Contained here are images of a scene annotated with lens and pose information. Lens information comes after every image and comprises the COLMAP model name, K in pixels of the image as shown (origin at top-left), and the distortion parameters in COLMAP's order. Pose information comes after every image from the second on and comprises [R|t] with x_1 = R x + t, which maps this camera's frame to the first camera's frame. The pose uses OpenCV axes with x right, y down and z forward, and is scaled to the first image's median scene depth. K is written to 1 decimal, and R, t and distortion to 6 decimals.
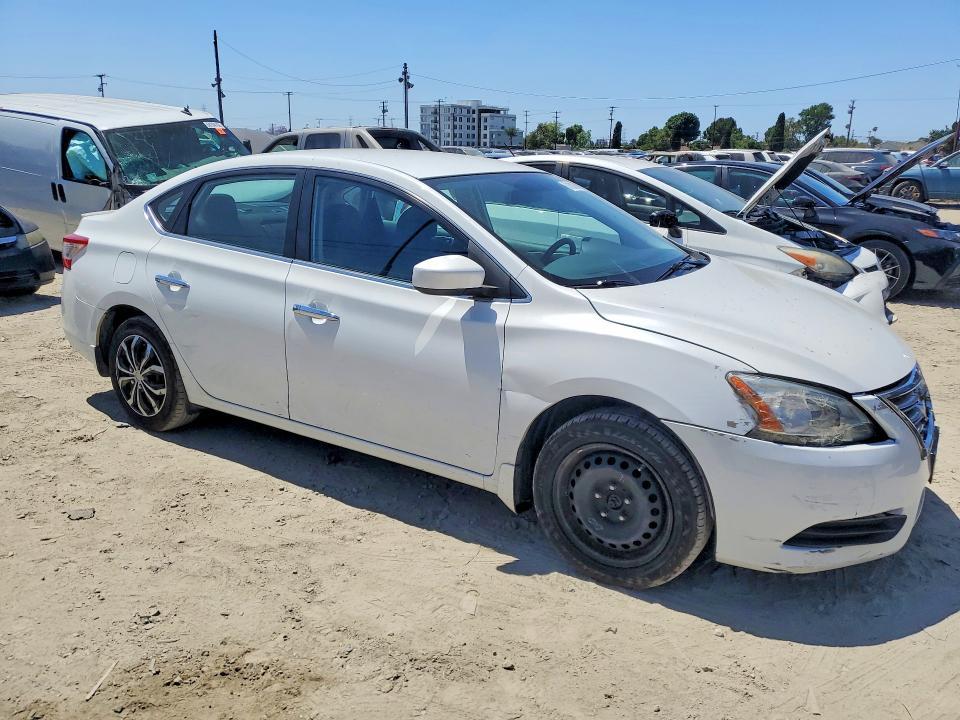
lens RADIAL K [[704.3, 0, 480.0], [0, 704.3, 360.0], [0, 0, 1]] dist [0.053598, 0.001134]
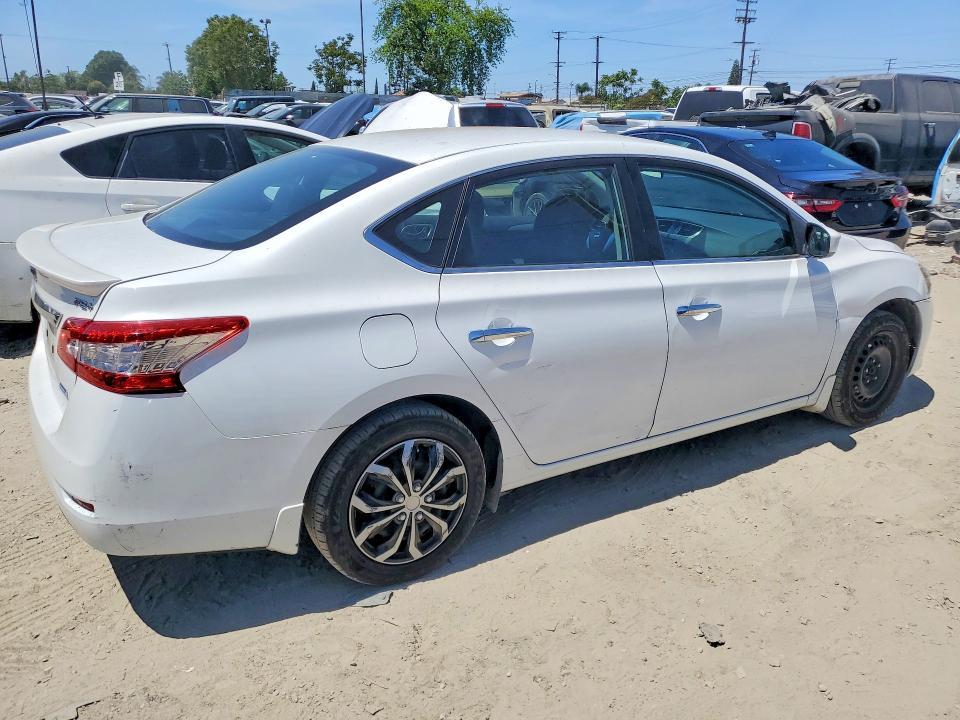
lens RADIAL K [[704.3, 0, 480.0], [0, 704.3, 360.0], [0, 0, 1]] dist [0.053598, 0.001134]
pose [[0.442083, -0.292378, 0.847985, -1.162161], [0.236156, 0.949969, 0.204425, -0.259360], [-0.865328, 0.109884, 0.489011, 0.774803]]
